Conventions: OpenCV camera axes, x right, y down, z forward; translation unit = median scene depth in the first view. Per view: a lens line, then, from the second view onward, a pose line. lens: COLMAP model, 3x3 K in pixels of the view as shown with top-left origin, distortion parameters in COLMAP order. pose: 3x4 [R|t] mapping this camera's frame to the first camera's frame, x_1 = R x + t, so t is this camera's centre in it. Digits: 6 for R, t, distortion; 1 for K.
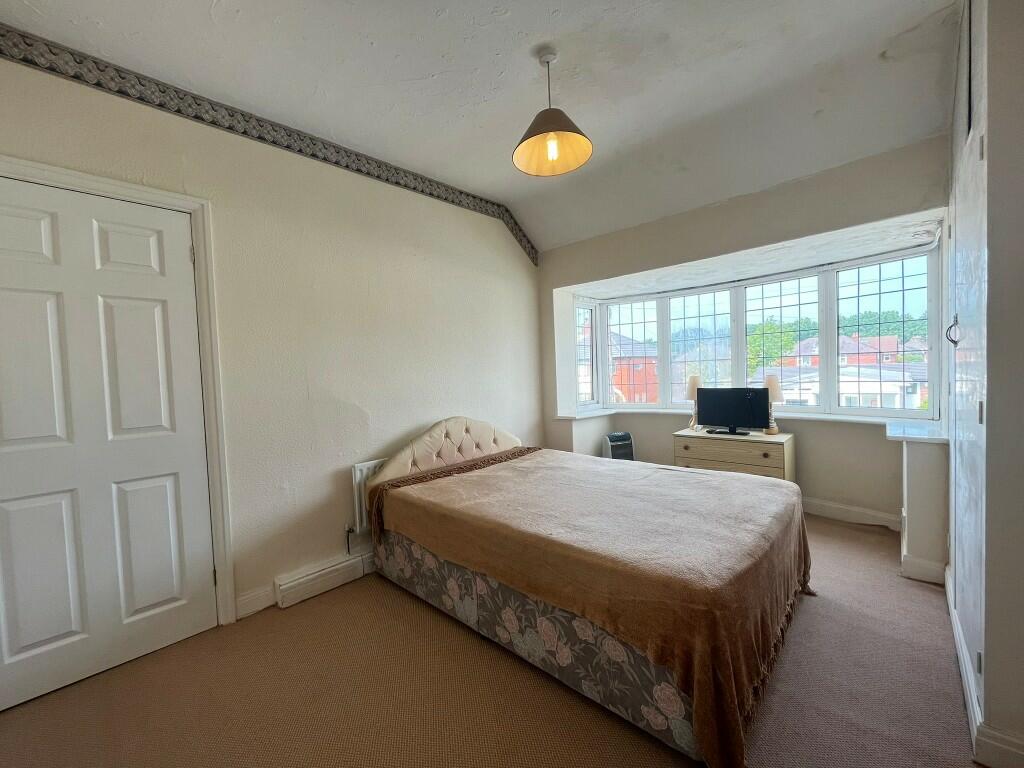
lens RADIAL K [[410.7, 0, 511.4], [0, 410.7, 388.4], [0, 0, 1]] dist [-0.011354, -0.000104]
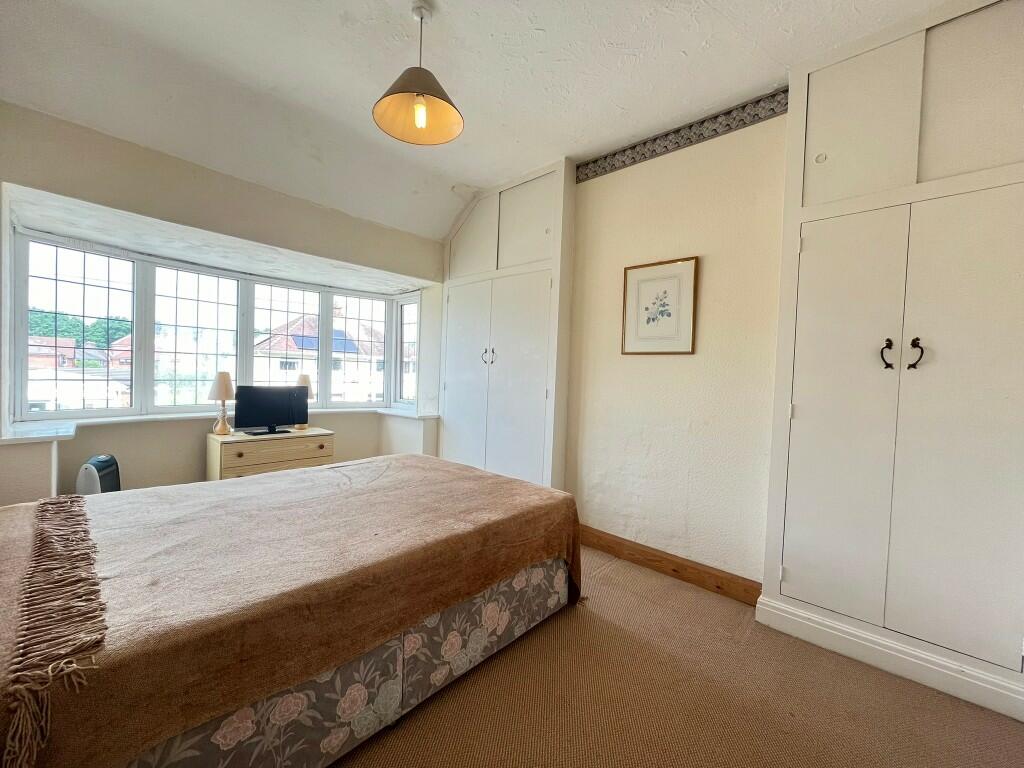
lens RADIAL K [[410.7, 0, 511.0], [0, 410.7, 382.8], [0, 0, 1]] dist [-0.011354, -0.000104]
pose [[-0.013397, 0.020809, 0.999694, -0.778186], [0.007984, 0.999754, -0.020703, 0.027618], [-0.999878, 0.007704, -0.013560, 0.783481]]
